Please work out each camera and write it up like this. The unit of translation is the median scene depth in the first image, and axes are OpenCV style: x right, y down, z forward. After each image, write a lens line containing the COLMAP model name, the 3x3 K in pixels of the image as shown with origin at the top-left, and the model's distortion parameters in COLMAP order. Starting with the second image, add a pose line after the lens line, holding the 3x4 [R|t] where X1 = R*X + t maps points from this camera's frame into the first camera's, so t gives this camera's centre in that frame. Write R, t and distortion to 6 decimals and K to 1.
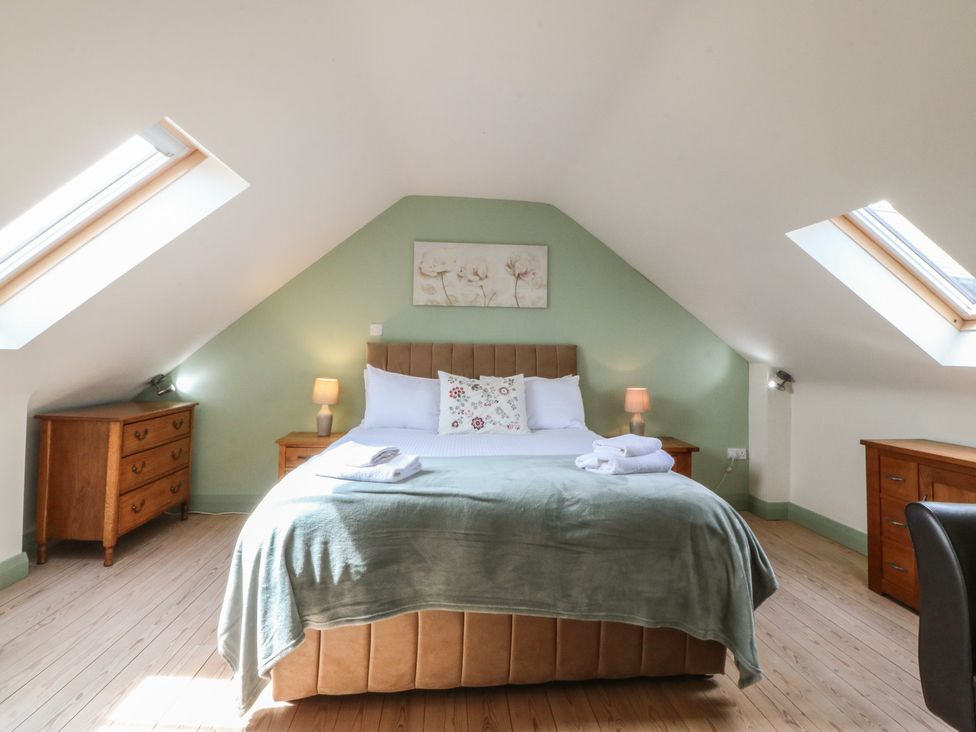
lens RADIAL K [[523.4, 0, 489.5], [0, 523.4, 351.8], [0, 0, 1]] dist [0.004142, -0.016387]
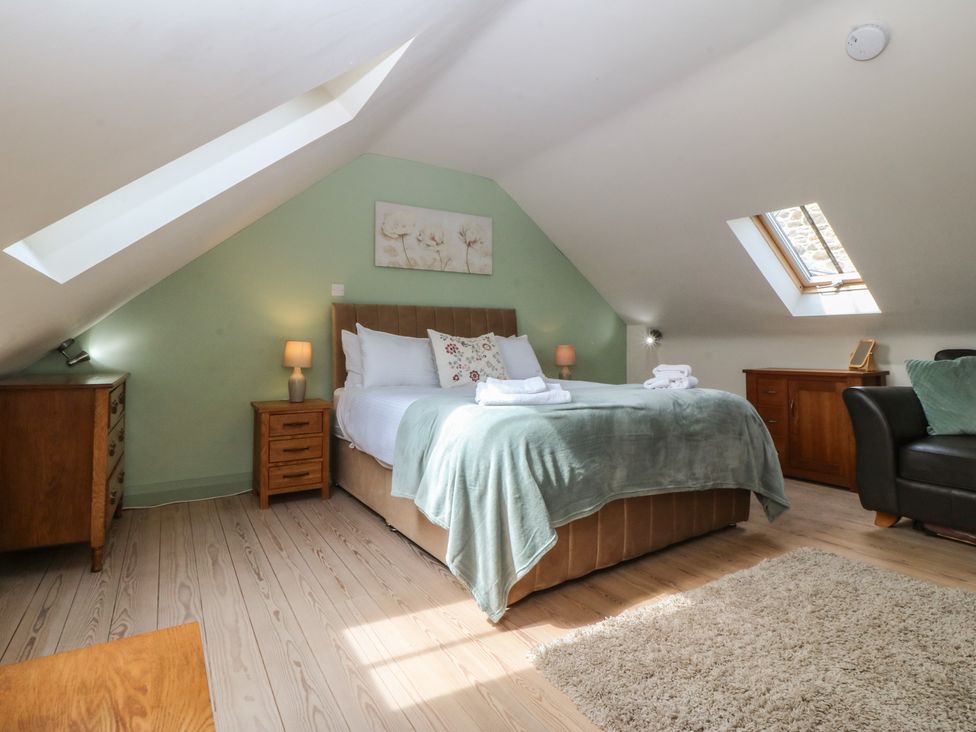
lens RADIAL K [[523.4, 0, 489.5], [0, 523.4, 351.8], [0, 0, 1]] dist [0.004142, -0.016387]
pose [[0.890306, -0.027090, 0.454556, -0.474168], [0.015401, 0.999449, 0.029400, 0.054126], [-0.455102, -0.019174, 0.890233, 0.024057]]
